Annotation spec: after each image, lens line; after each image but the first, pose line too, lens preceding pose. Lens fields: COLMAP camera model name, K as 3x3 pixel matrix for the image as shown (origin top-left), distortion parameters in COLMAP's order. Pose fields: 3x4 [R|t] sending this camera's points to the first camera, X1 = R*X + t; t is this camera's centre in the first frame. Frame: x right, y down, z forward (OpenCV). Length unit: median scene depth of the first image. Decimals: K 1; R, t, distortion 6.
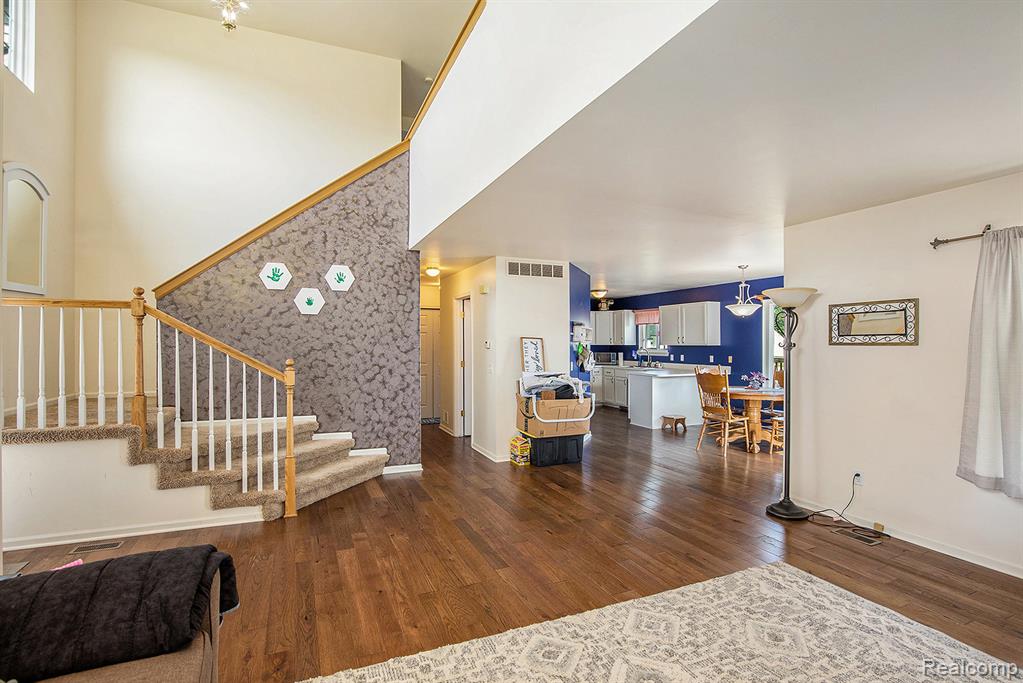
lens RADIAL K [[487.4, 0, 510.6], [0, 487.4, 337.2], [0, 0, 1]] dist [-0.002259, -0.000269]
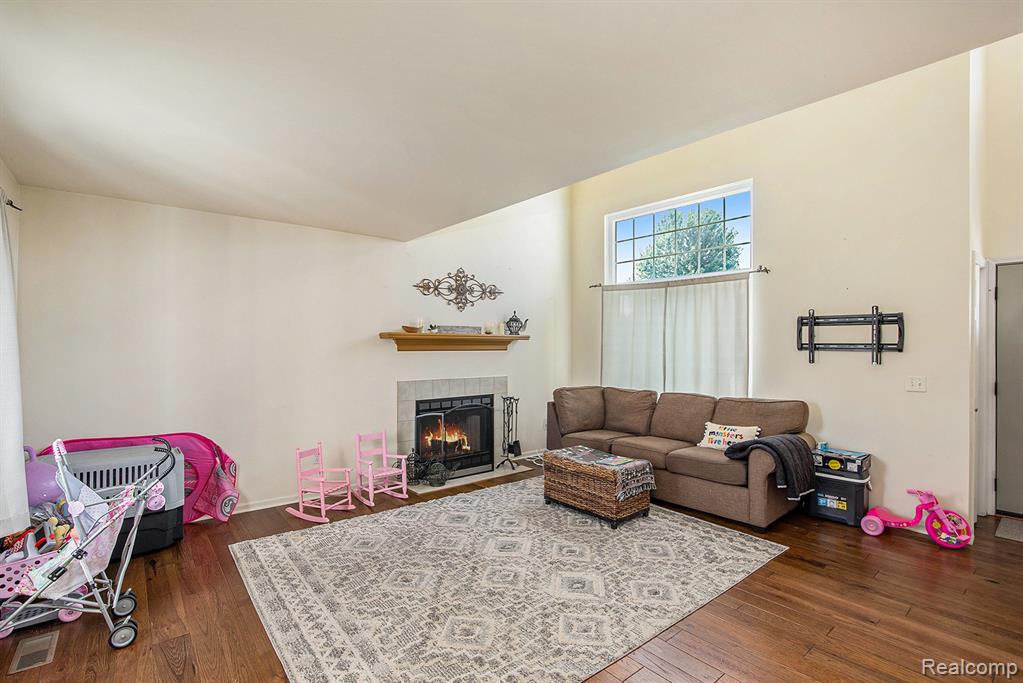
lens RADIAL K [[478.5, 0, 507.0], [0, 478.5, 344.0], [0, 0, 1]] dist [-0.022513, -0.000093]
pose [[-0.968688, -0.003280, -0.248259, 0.536978], [-0.001410, 0.999969, -0.007710, 0.019763], [0.248277, -0.007119, -0.968663, 1.489153]]
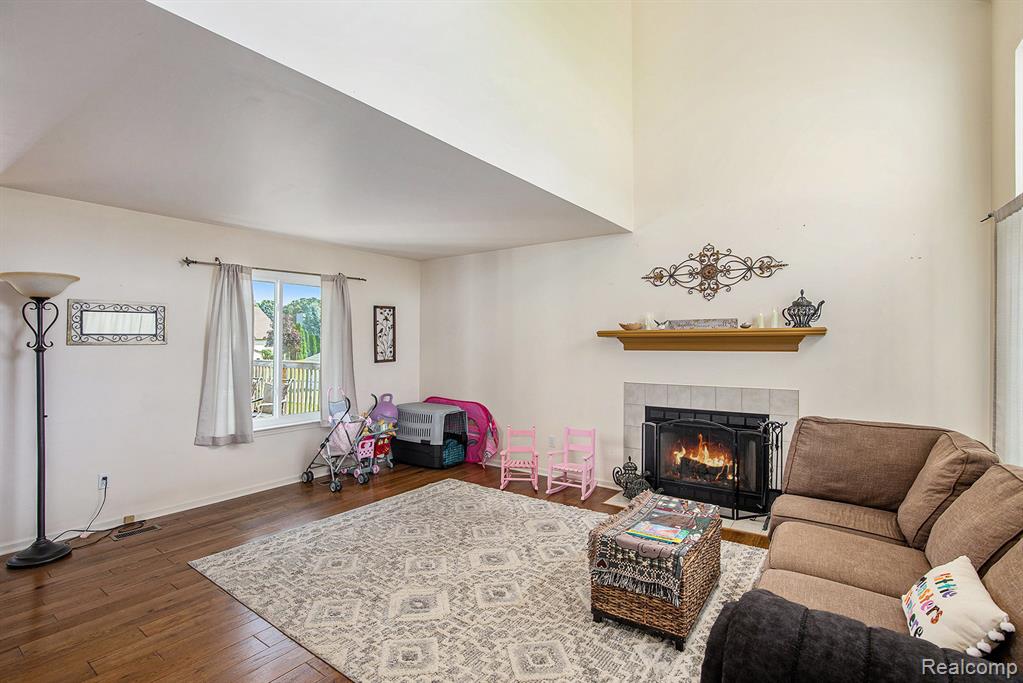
lens RADIAL K [[478.5, 0, 507.0], [0, 478.5, 344.0], [0, 0, 1]] dist [-0.022513, -0.000093]
pose [[-0.492699, 0.000129, 0.870200, -0.603538], [-0.003925, 0.999989, -0.002371, 0.017179], [-0.870191, -0.004584, -0.492693, 0.928029]]
